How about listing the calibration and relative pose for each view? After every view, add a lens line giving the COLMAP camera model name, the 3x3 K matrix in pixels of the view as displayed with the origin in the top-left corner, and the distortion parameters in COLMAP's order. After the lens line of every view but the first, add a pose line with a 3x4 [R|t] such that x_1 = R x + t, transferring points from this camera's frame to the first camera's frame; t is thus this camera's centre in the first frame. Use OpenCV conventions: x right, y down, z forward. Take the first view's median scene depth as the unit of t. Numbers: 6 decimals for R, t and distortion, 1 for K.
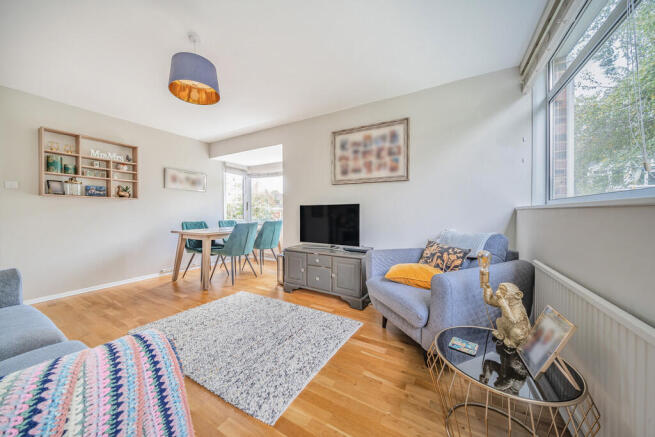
lens RADIAL K [[226.2, 0, 327.2], [0, 226.2, 215.5], [0, 0, 1]] dist [-0.002438, 0.000001]
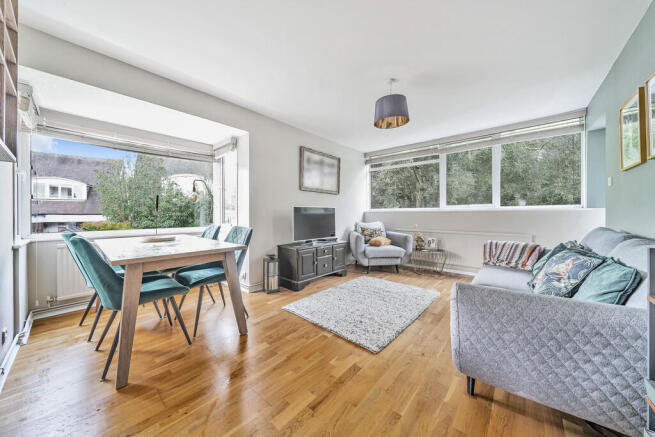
lens RADIAL K [[226.2, 0, 327.2], [0, 226.2, 215.5], [0, 0, 1]] dist [-0.002438, 0.000001]
pose [[0.189448, -0.004098, 0.981882, -1.100881], [0.014618, 0.999892, 0.001353, -0.003075], [-0.981782, 0.014097, 0.189487, 0.634431]]
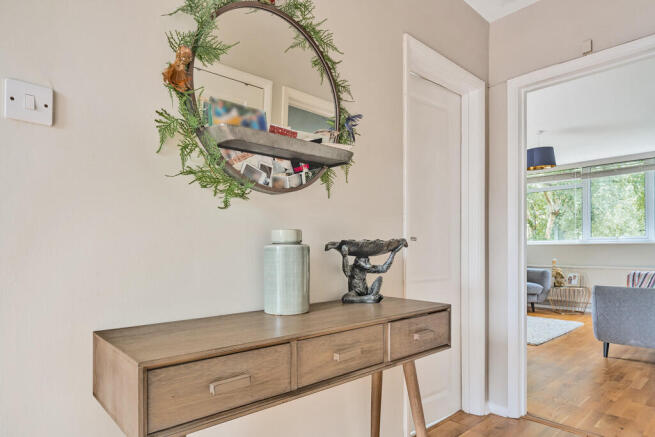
lens RADIAL K [[385.3, 0, 328.0], [0, 385.3, 248.8], [0, 0, 1]] dist [-0.028495, -0.000048]
pose [[0.306407, 0.003298, 0.951895, -1.931230], [0.013812, 0.999873, -0.007910, 0.008779], [-0.951801, 0.015571, 0.306322, 0.881765]]
